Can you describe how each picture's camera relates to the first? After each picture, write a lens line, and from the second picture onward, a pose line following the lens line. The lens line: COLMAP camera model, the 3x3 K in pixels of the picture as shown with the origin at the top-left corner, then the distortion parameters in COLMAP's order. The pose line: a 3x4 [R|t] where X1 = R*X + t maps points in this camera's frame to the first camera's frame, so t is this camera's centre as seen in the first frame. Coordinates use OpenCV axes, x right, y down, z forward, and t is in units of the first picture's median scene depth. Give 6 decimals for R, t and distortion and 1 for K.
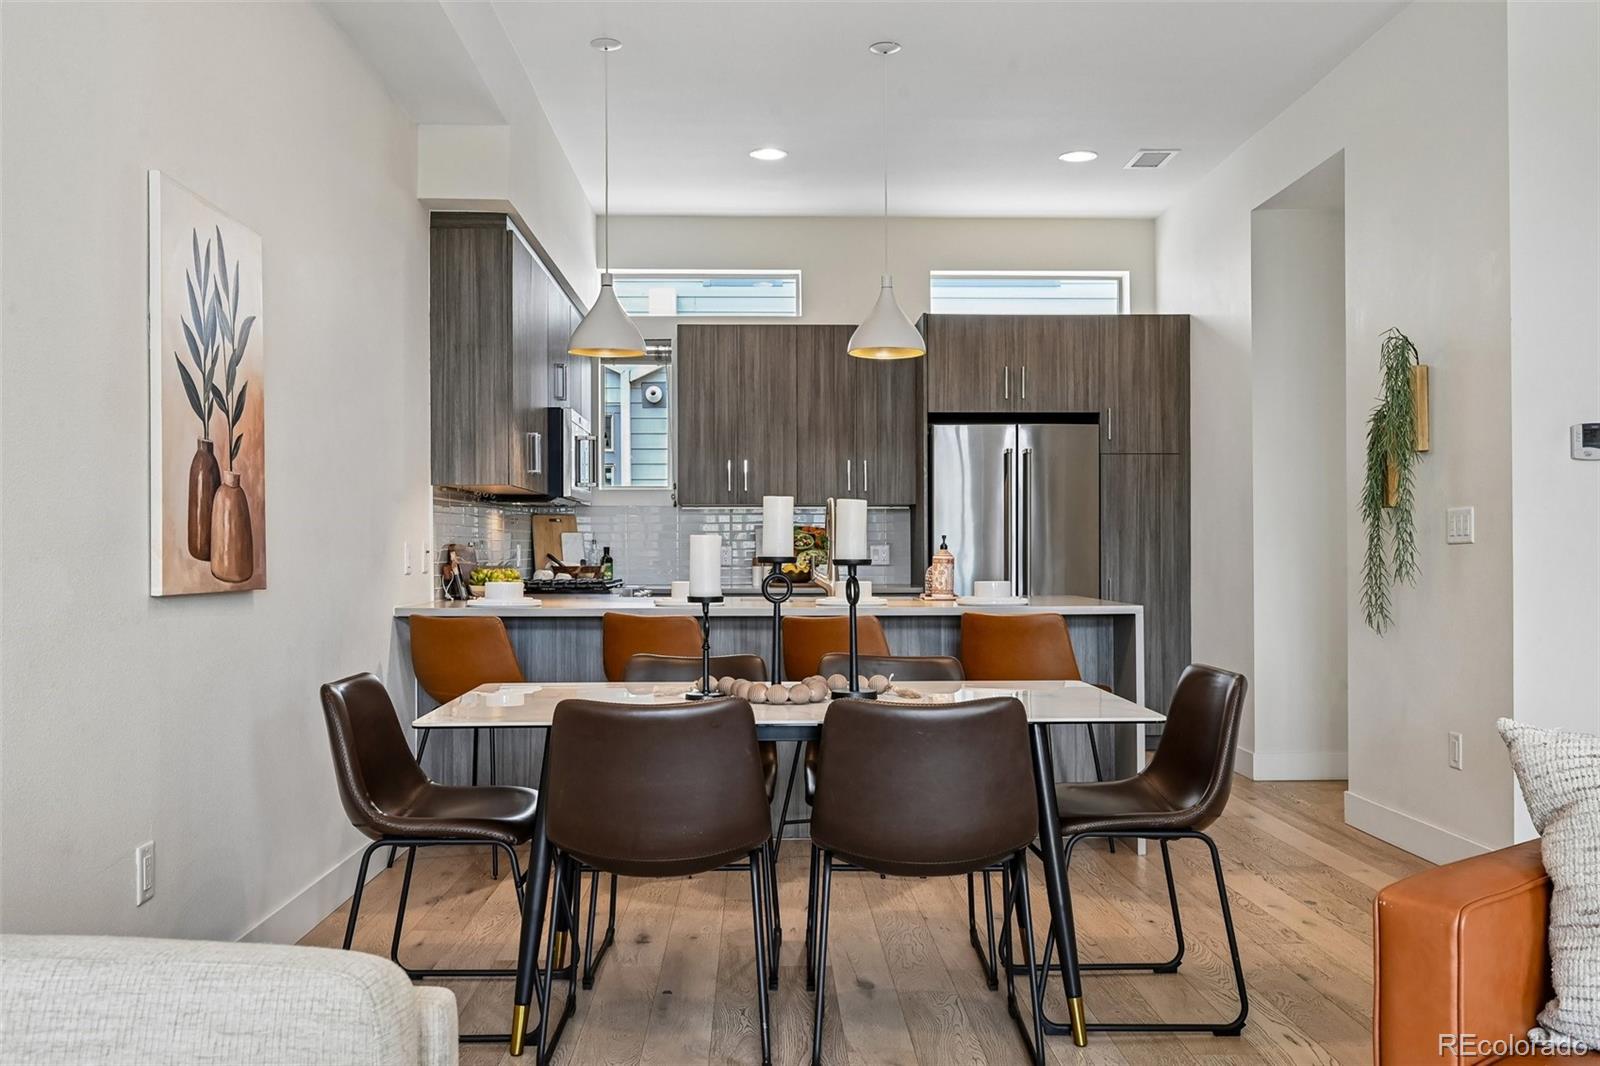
lens RADIAL K [[1370.0, 0, 801.5], [0, 1370.0, 551.8], [0, 0, 1]] dist [-0.001790, 0.001092]
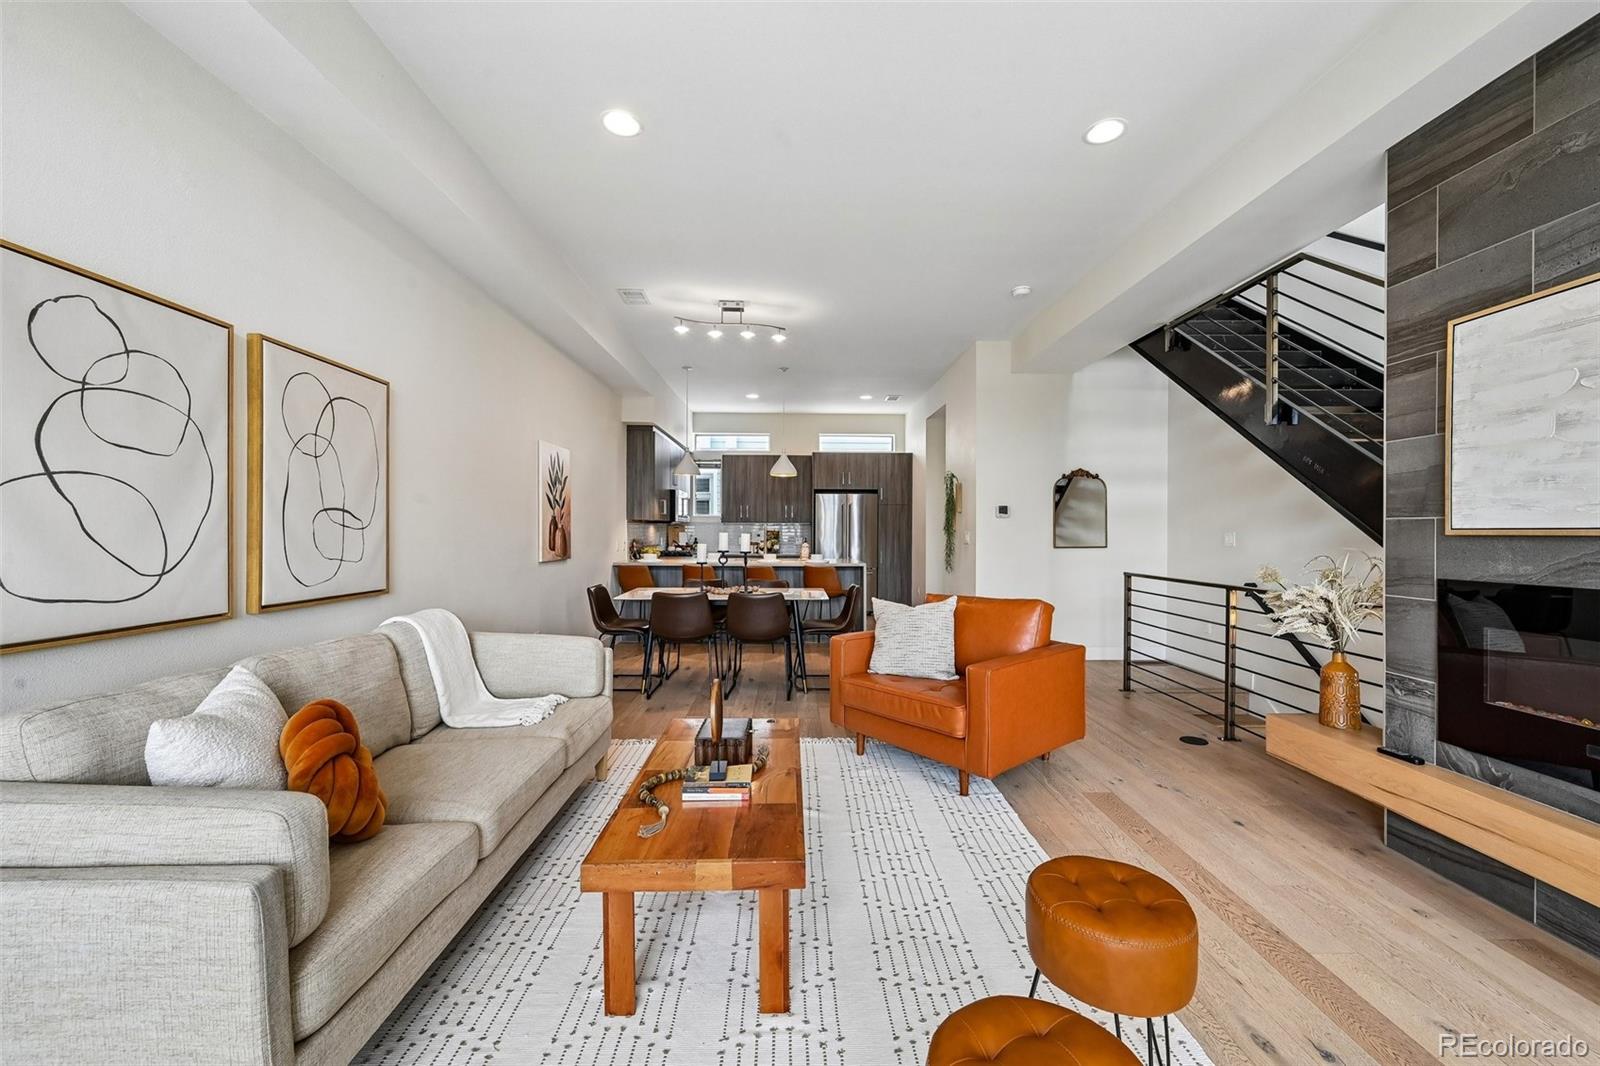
lens RADIAL K [[630.8, 0, 803.9], [0, 630.8, 533.8], [0, 0, 1]] dist [0.000643, 0.000309]
pose [[0.999912, 0.006991, -0.011313, 0.108079], [-0.006928, 0.999960, 0.005618, -0.025825], [0.011352, -0.005539, 0.999920, -0.295936]]
